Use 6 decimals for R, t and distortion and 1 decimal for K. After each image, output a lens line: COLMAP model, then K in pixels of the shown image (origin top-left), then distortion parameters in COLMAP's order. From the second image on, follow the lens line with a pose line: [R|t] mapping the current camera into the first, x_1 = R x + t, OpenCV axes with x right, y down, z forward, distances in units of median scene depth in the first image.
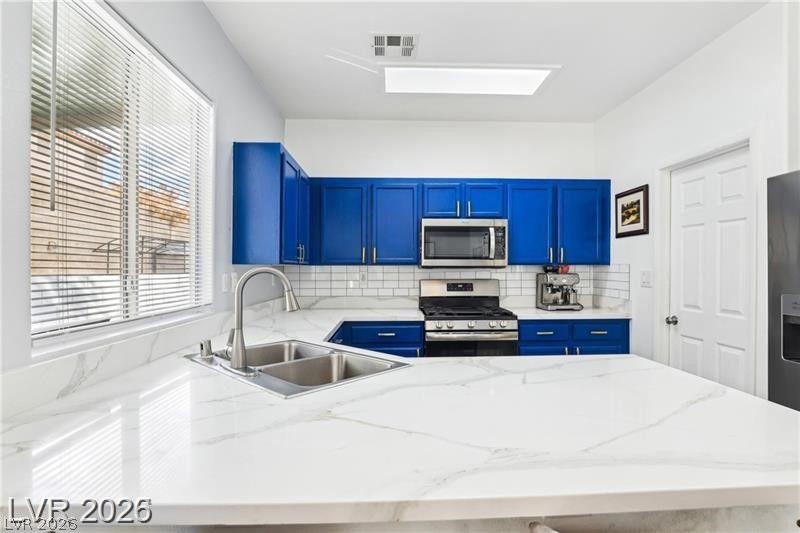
lens RADIAL K [[398.2, 0, 400.2], [0, 398.2, 269.9], [0, 0, 1]] dist [-0.023938, -0.000555]
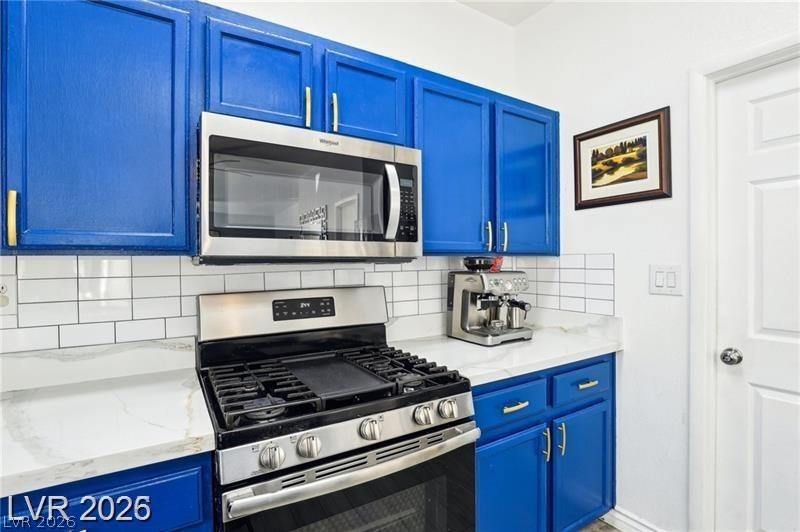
lens RADIAL K [[386.6, 0, 402.9], [0, 386.6, 266.2], [0, 0, 1]] dist [-0.024675, 0.000430]
pose [[0.861974, -0.011136, 0.506831, 0.039446], [0.010584, 0.999936, 0.003971, -0.002198], [-0.506842, 0.001942, 0.862037, 0.695633]]
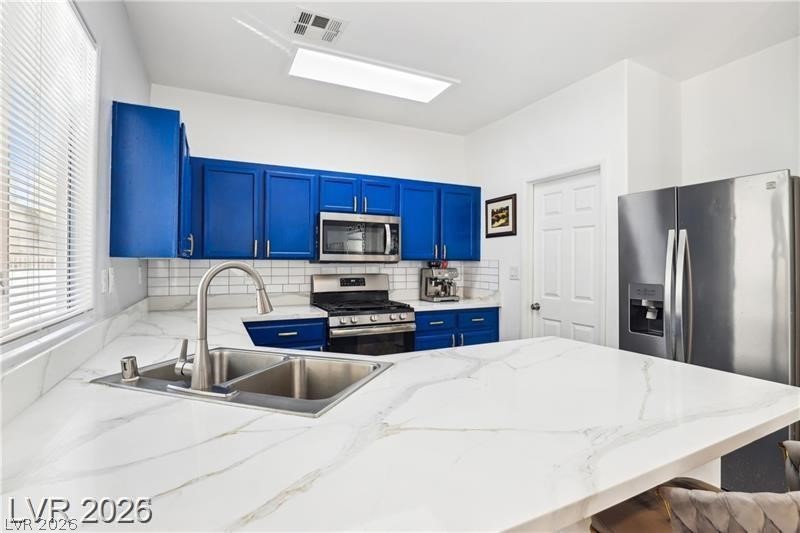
lens RADIAL K [[389.1, 0, 400.9], [0, 389.1, 266.1], [0, 0, 1]] dist [-0.029435, 0.000041]
pose [[0.913569, 0.001084, 0.406683, -0.160603], [-0.002119, 0.999996, 0.002094, 0.000663], [-0.406679, -0.002775, 0.913567, 0.062541]]
